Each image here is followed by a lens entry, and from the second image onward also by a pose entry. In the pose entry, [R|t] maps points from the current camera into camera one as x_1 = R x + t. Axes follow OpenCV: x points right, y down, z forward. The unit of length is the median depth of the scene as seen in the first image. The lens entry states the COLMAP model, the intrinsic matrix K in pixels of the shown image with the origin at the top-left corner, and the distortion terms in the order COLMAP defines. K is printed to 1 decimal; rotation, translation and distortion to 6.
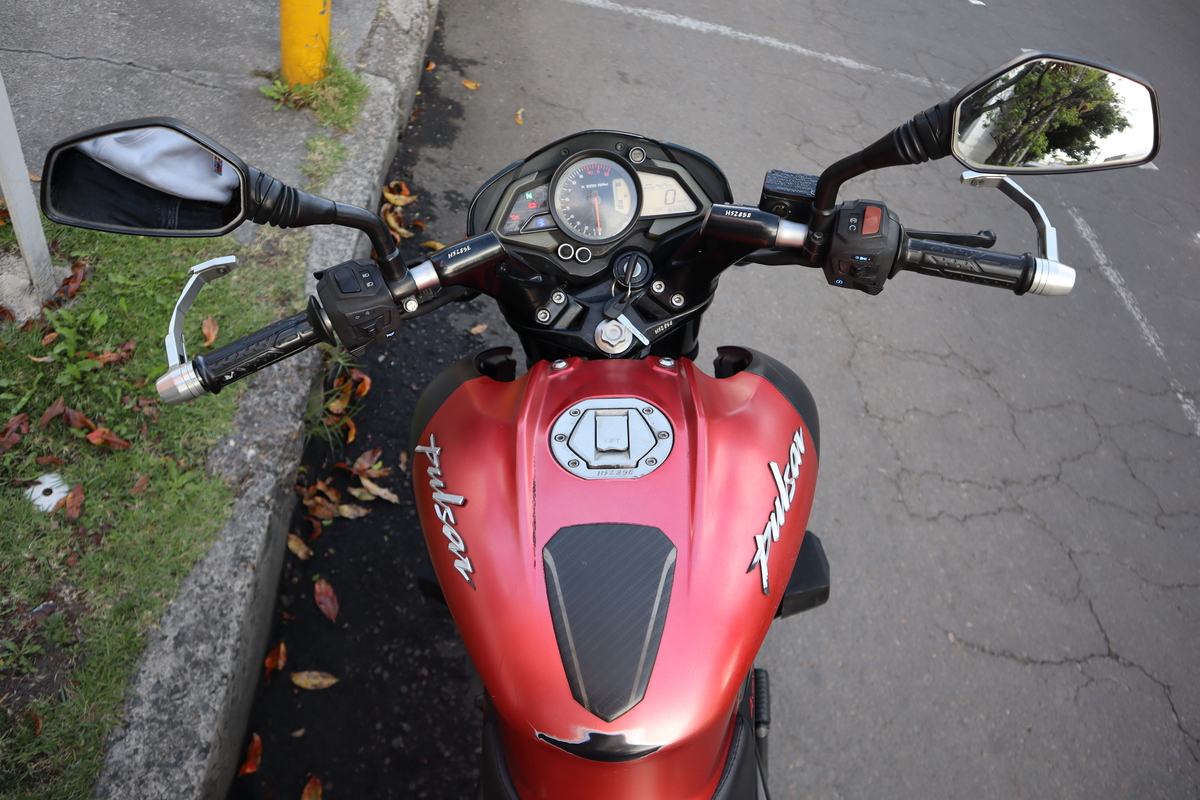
lens RADIAL K [[828.2, 0, 600.0], [0, 828.2, 400.0], [0, 0, 1]] dist [-0.072381, 0.001038]
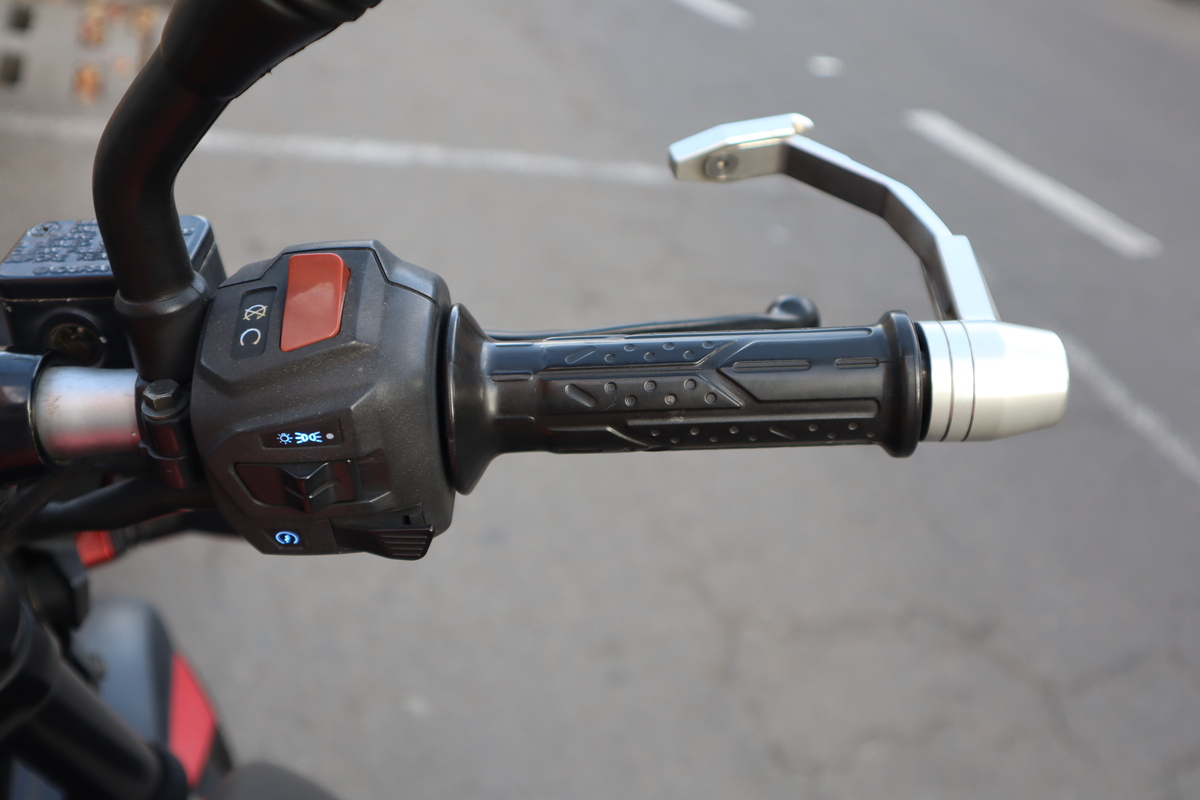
lens RADIAL K [[1284.9, 0, 600.0], [0, 1284.9, 400.0], [0, 0, 1]] dist [-0.095143, -0.000323]
pose [[0.969254, -0.175843, 0.172121, 0.324983], [0.216229, 0.942529, -0.254725, -0.053327], [-0.117438, 0.284111, 0.951572, 0.553067]]
